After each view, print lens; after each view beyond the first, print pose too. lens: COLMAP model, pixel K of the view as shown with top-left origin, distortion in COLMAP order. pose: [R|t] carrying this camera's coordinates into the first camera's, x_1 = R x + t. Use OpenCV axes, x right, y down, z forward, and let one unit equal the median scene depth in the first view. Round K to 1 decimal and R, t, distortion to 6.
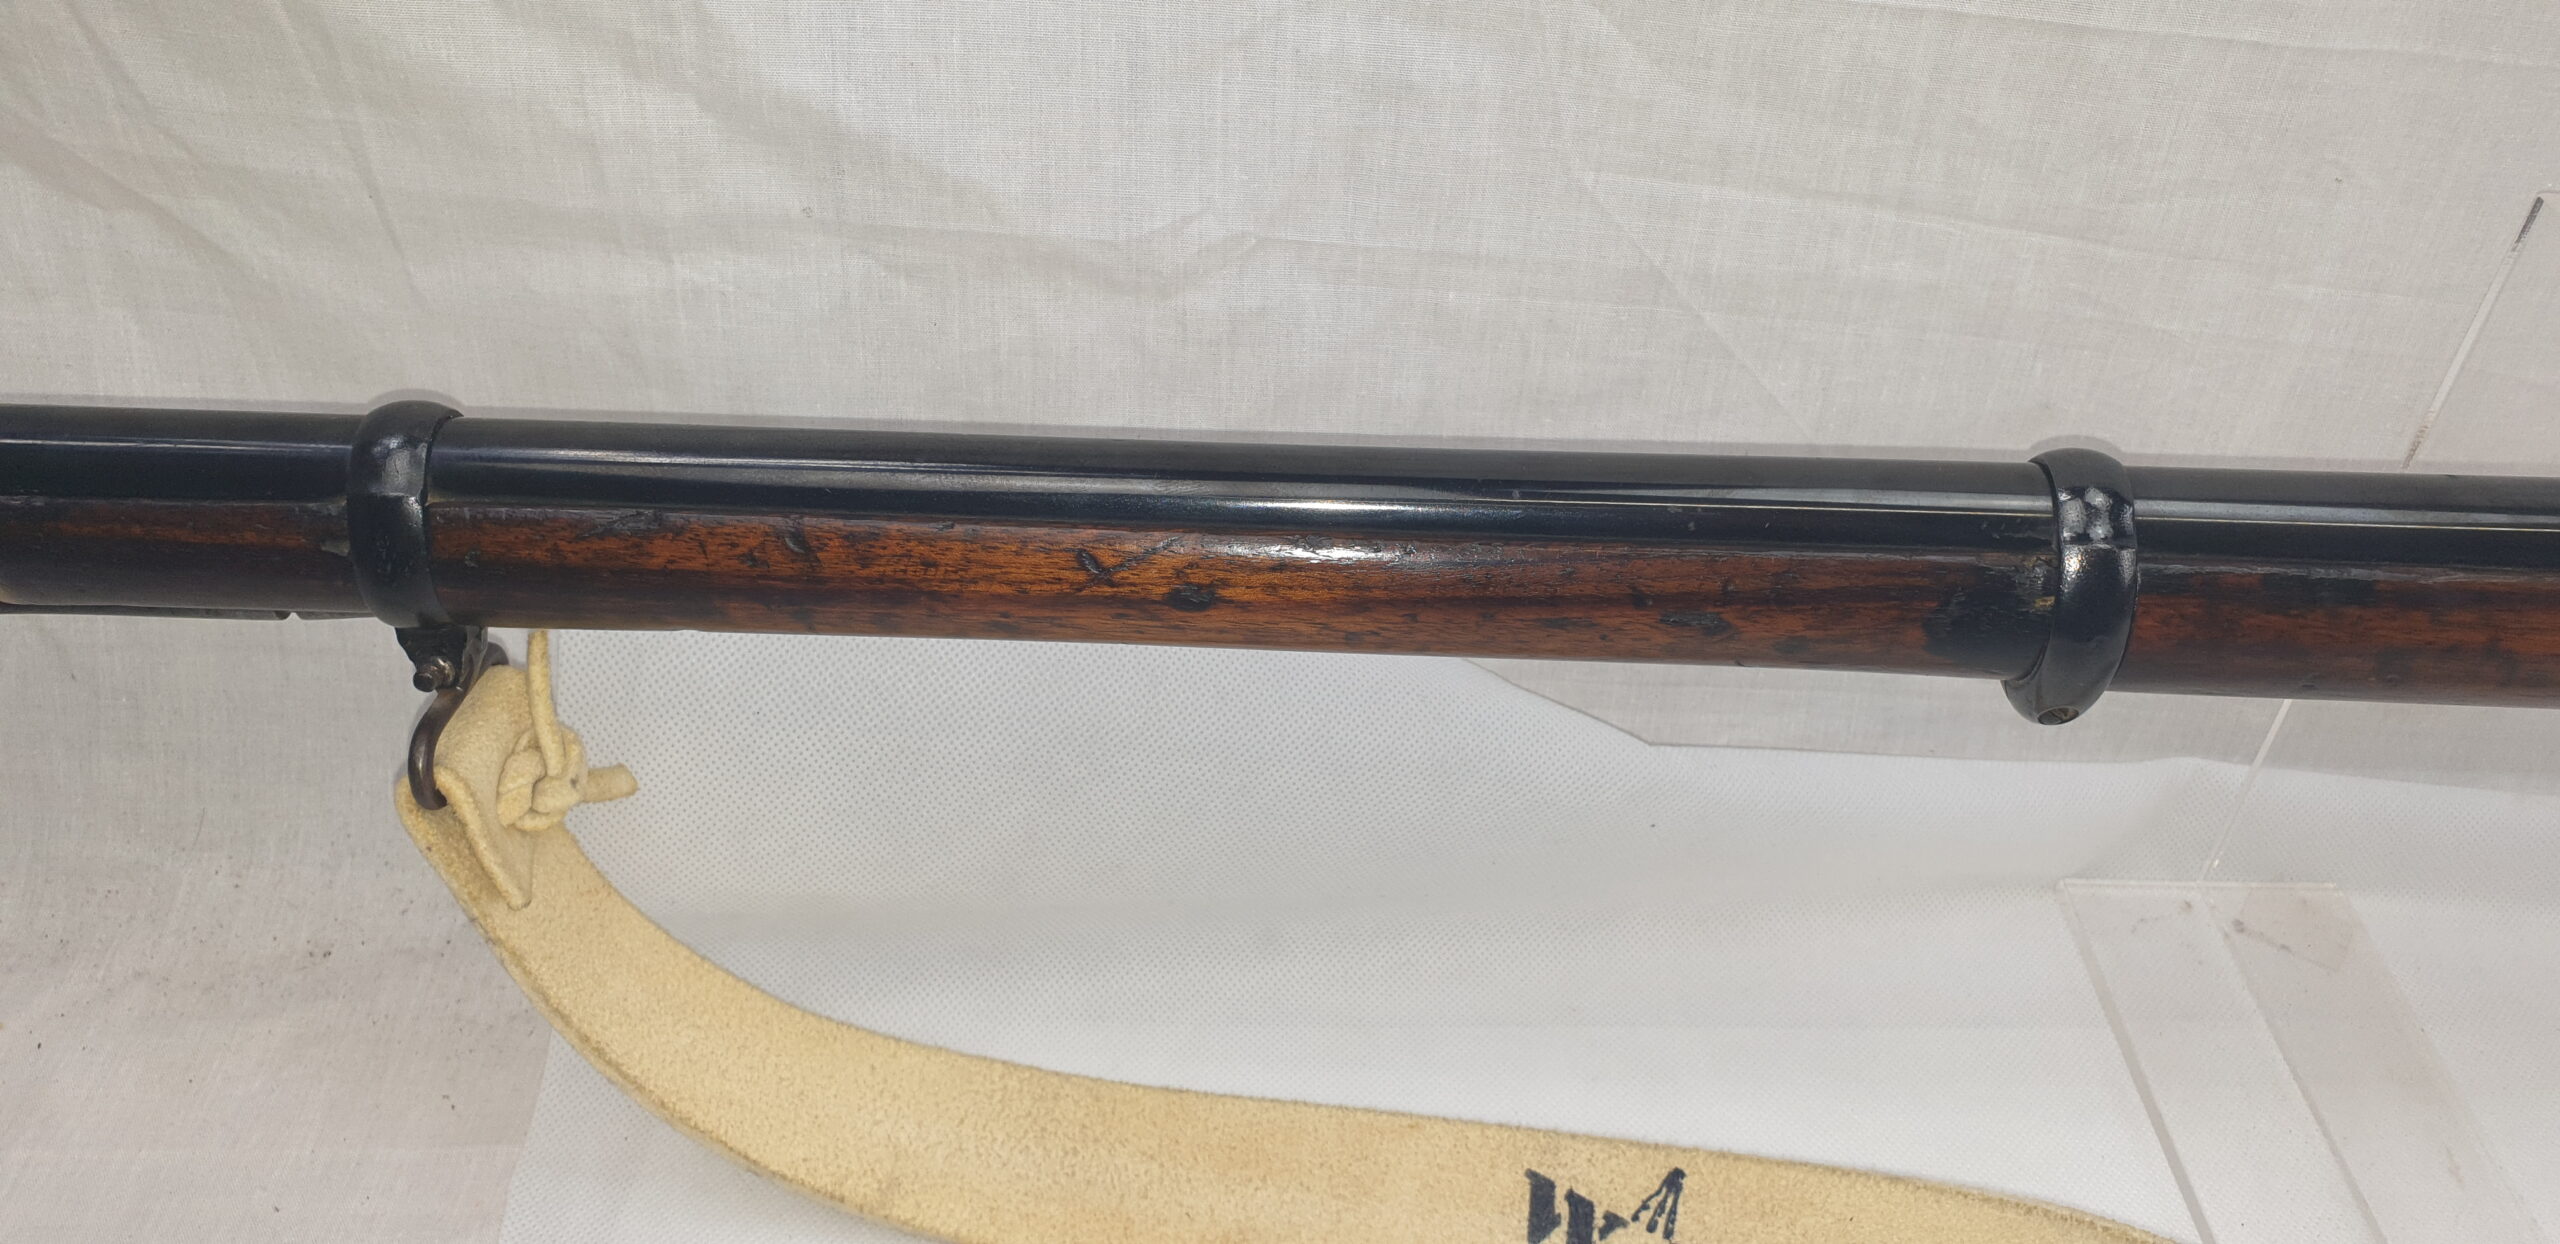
lens RADIAL K [[2065.0, 0, 1290.5], [0, 2065.0, 605.9], [0, 0, 1]] dist [-0.000416, -0.006060]
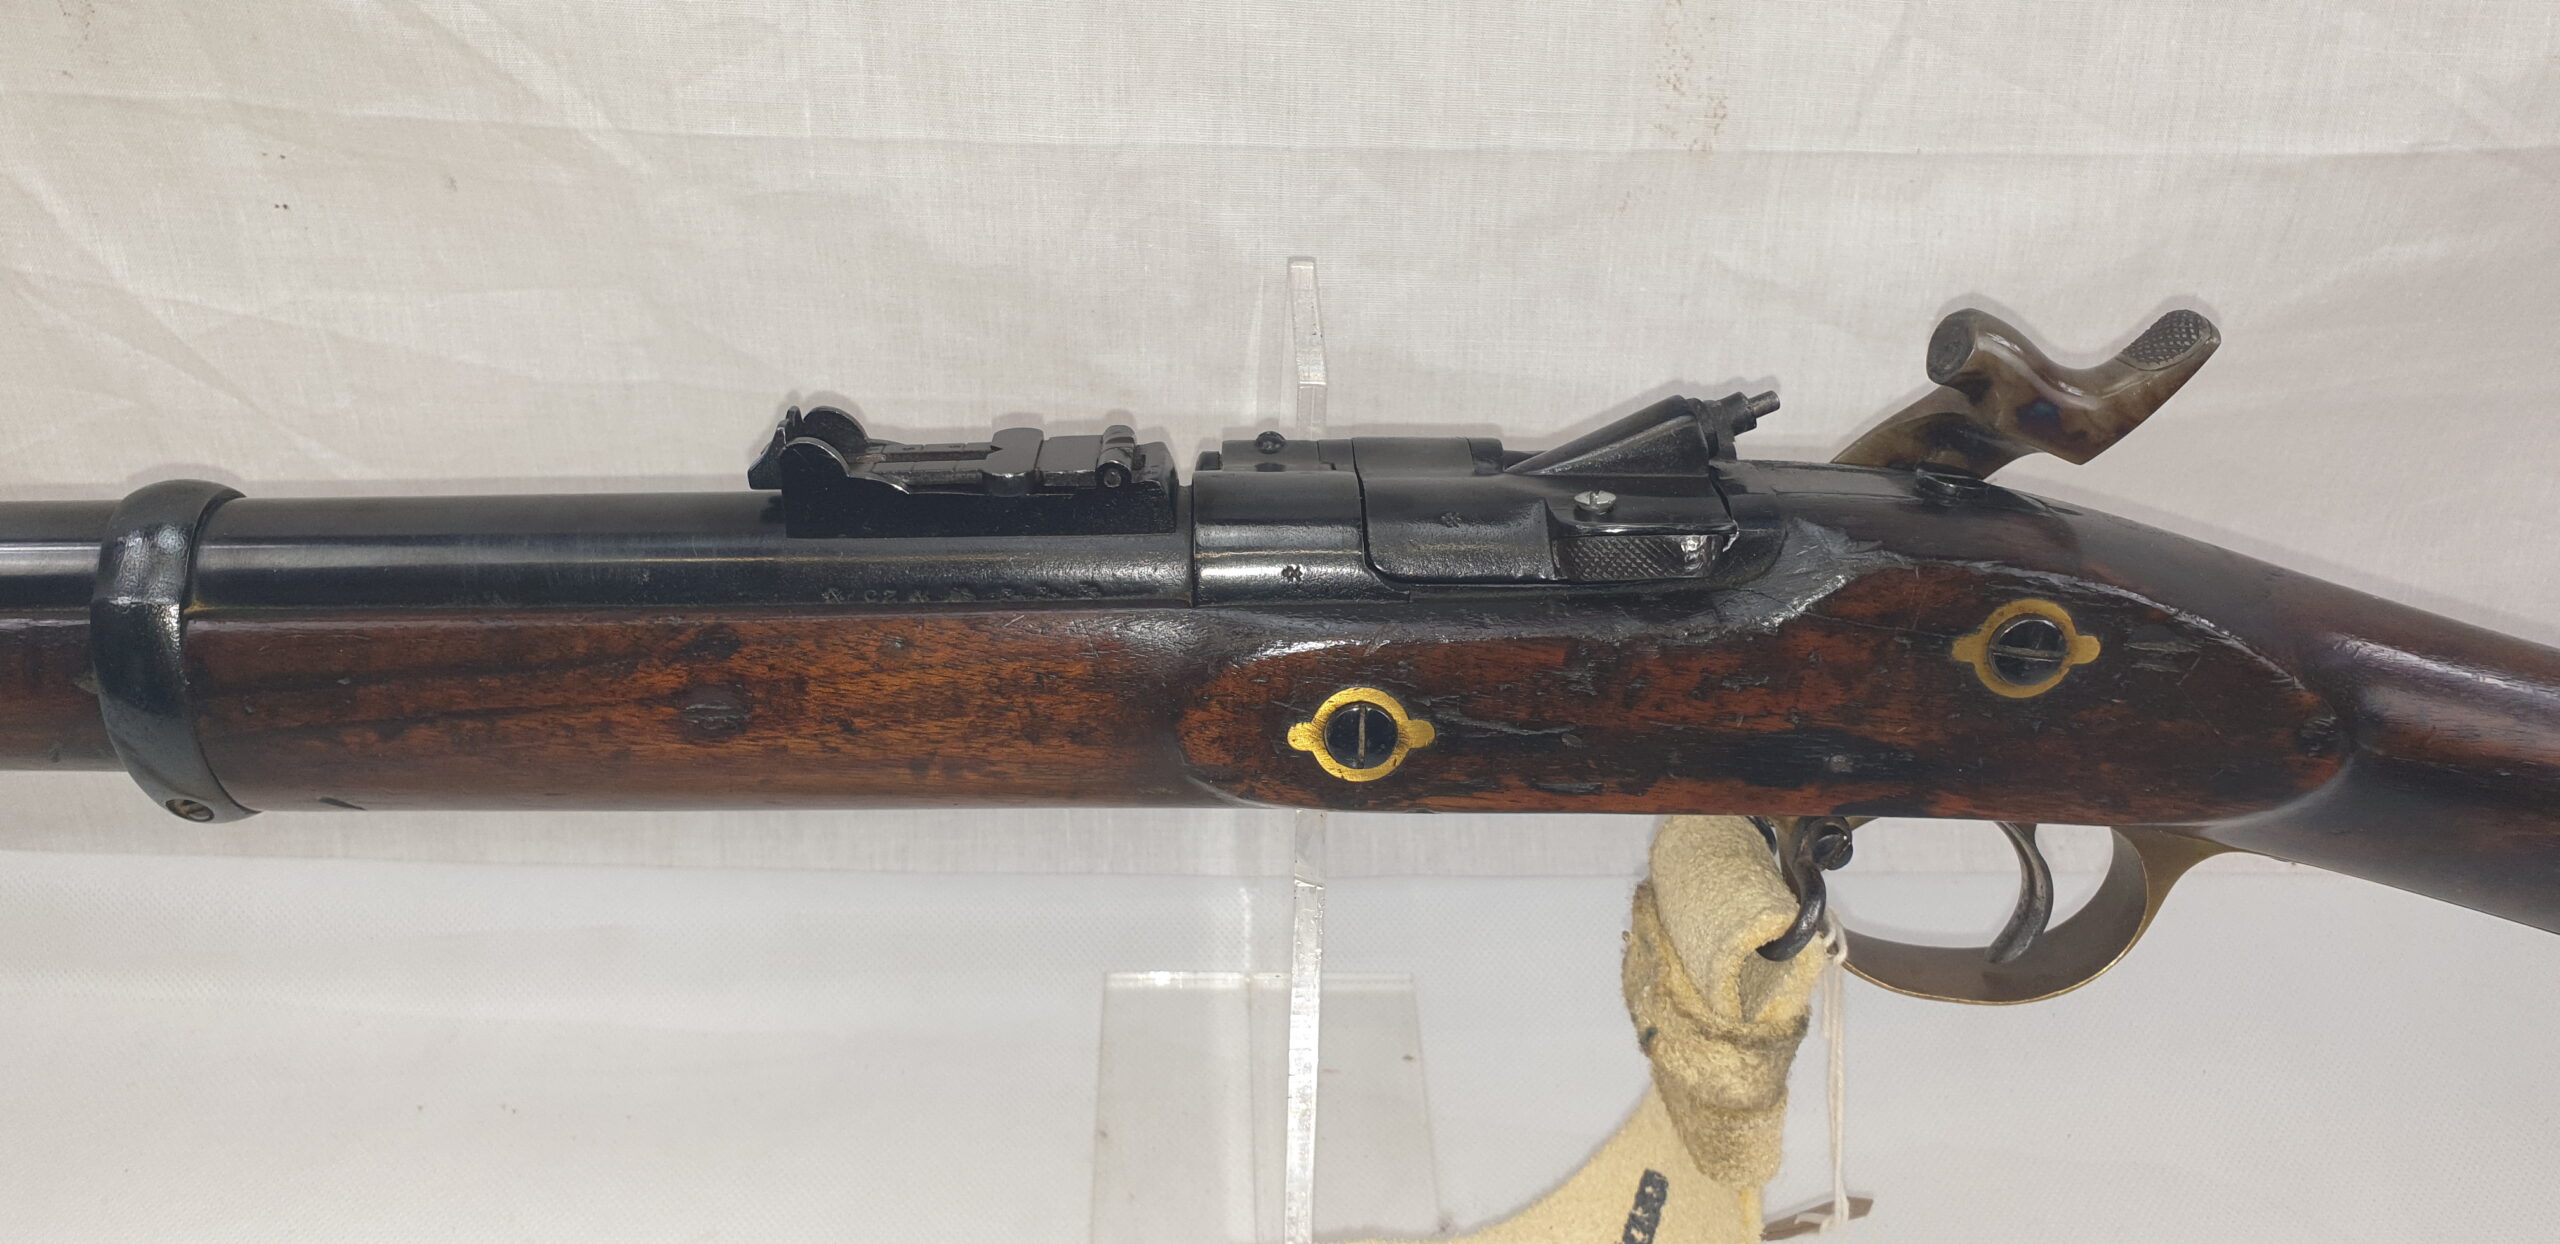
lens RADIAL K [[2065.0, 0, 1290.5], [0, 2065.0, 605.9], [0, 0, 1]] dist [-0.000416, -0.006060]
pose [[0.997781, -0.038104, 0.054607, 1.429921], [0.039468, 0.998929, -0.024129, 0.008318], [-0.053629, 0.026231, 0.998216, 0.127398]]
